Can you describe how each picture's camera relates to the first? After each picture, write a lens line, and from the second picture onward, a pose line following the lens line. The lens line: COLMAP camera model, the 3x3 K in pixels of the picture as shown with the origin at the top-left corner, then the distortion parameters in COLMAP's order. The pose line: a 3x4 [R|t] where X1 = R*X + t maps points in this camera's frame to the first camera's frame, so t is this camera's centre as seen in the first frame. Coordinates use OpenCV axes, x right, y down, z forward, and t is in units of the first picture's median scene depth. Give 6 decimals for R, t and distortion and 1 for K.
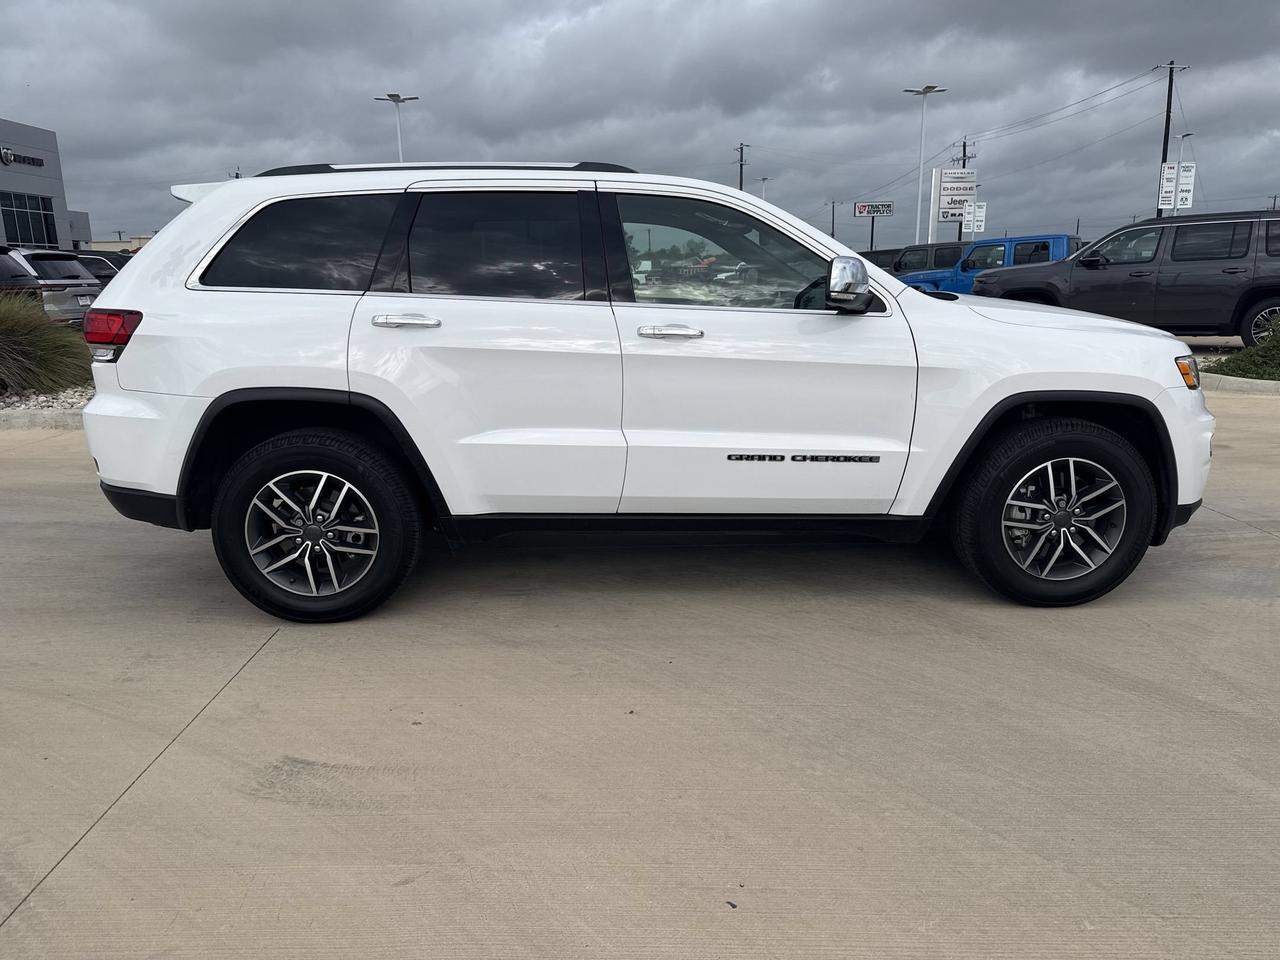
lens RADIAL K [[972.1, 0, 640.0], [0, 972.1, 480.0], [0, 0, 1]] dist [0.006125, -0.006123]
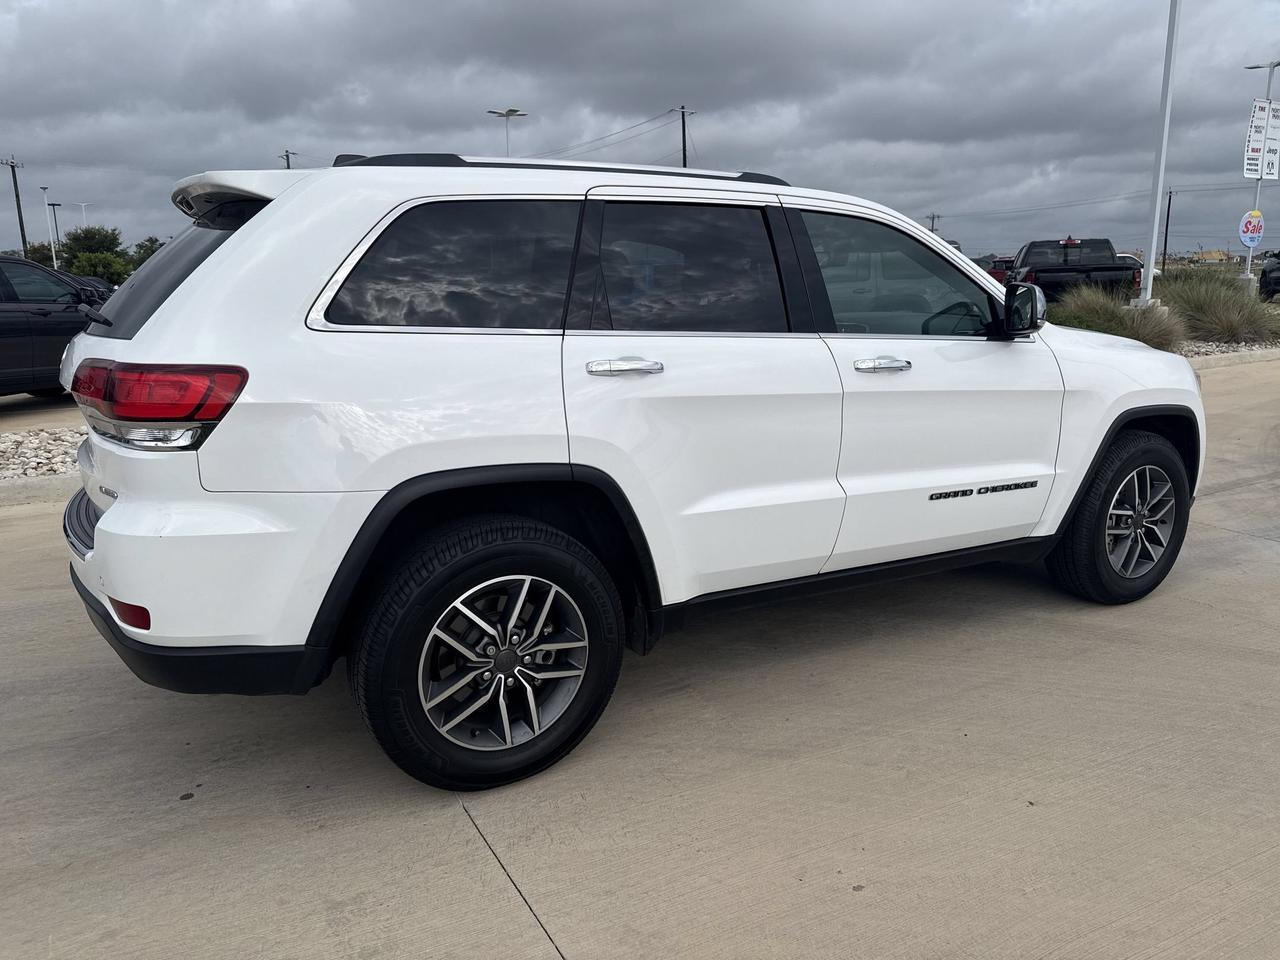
lens RADIAL K [[950.7, 0, 640.2], [0, 950.7, 448.9], [0, 0, 1]] dist [0.015316, -0.001296]
pose [[0.882770, -0.080708, 0.462820, -0.561953], [0.098622, 0.995018, -0.014594, -0.082356], [-0.459337, 0.058527, 0.886332, 0.318285]]
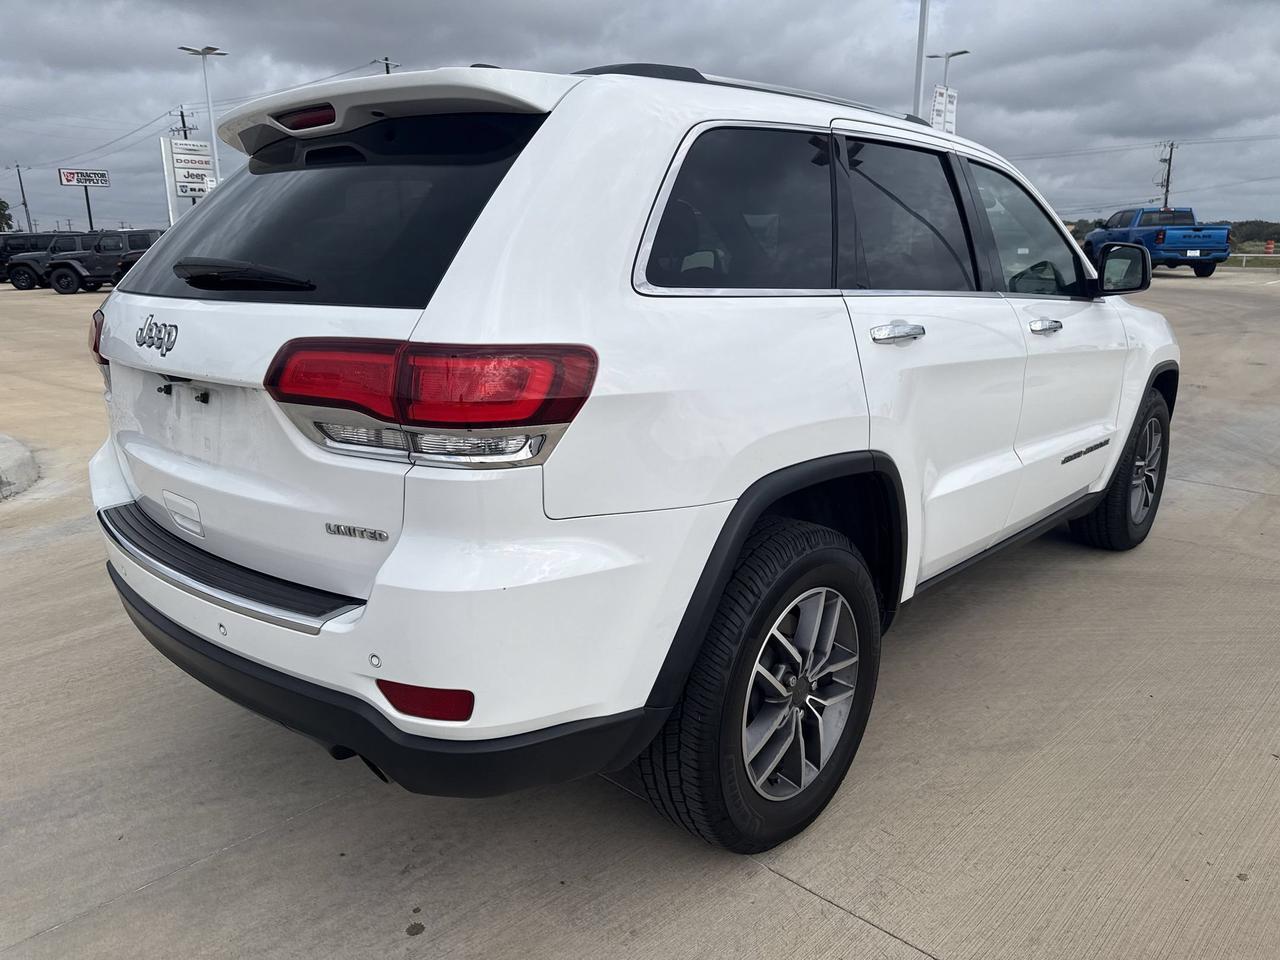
lens RADIAL K [[952.7, 0, 638.8], [0, 952.7, 464.4], [0, 0, 1]] dist [0.025916, 0.000578]
pose [[0.692775, -0.154810, 0.704341, -0.800098], [0.148637, 0.986368, 0.070602, -0.140889], [-0.705670, 0.055780, 0.706342, 0.643496]]
